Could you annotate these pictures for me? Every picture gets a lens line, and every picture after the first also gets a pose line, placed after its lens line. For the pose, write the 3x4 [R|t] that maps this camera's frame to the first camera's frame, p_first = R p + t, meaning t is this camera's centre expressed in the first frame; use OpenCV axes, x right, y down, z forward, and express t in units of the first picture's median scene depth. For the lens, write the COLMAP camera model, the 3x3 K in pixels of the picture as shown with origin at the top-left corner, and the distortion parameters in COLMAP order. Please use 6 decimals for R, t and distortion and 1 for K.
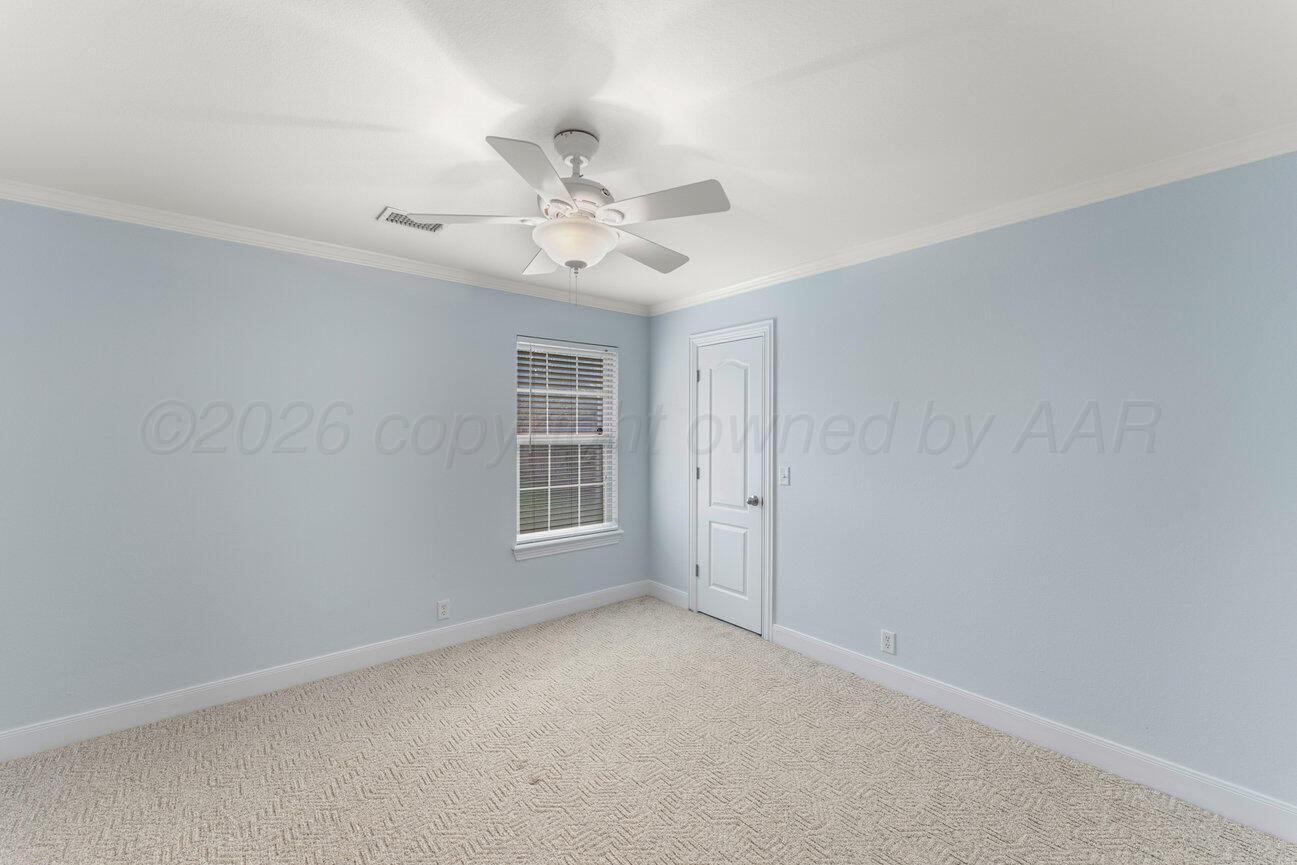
lens RADIAL K [[527.1, 0, 648.5], [0, 527.1, 432.5], [0, 0, 1]] dist [0.000668, -0.000057]
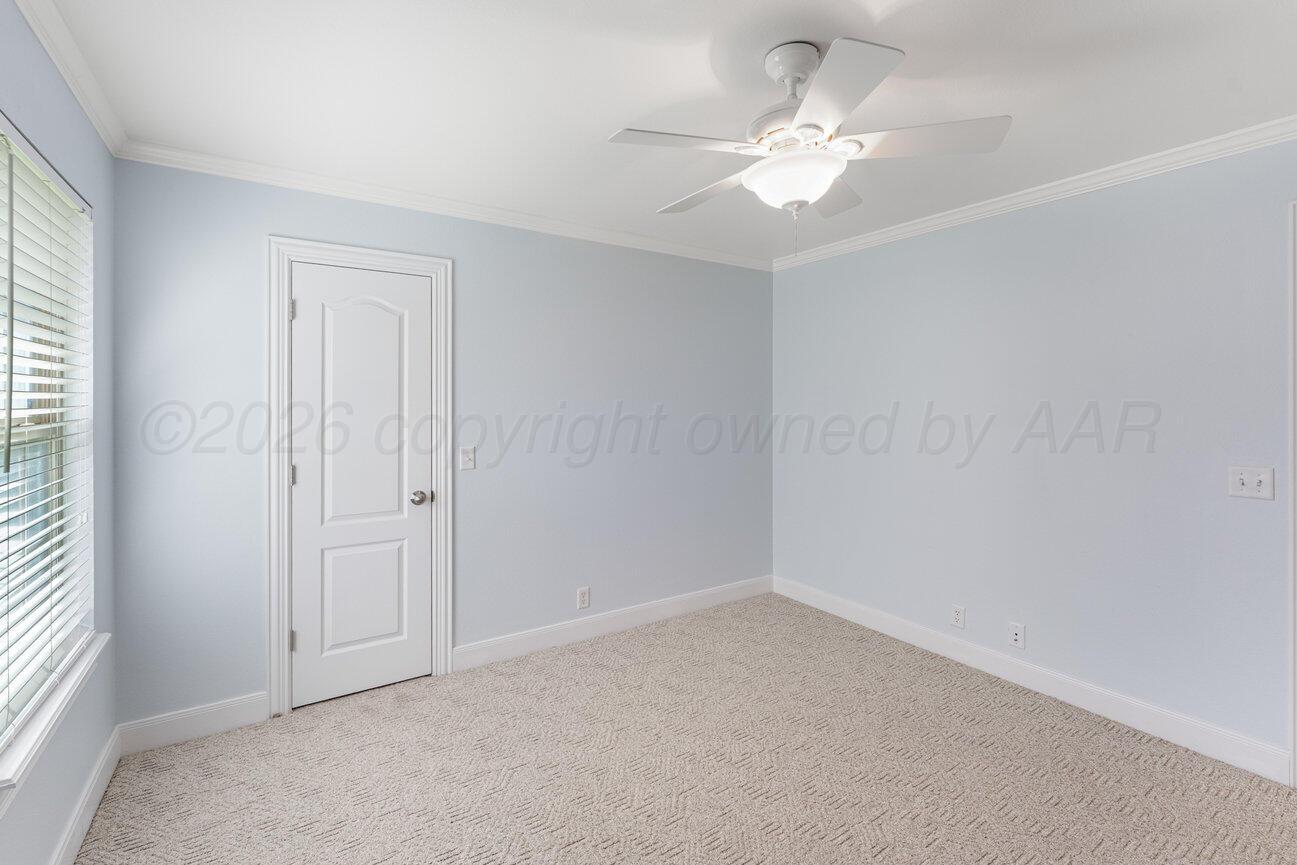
lens RADIAL K [[564.9, 0, 653.3], [0, 564.9, 404.6], [0, 0, 1]] dist [0.000515, 0.000016]
pose [[0.102811, -0.003736, 0.994694, -0.538916], [0.003229, 0.999989, 0.003422, -0.002318], [-0.994696, 0.002860, 0.102822, 0.582905]]
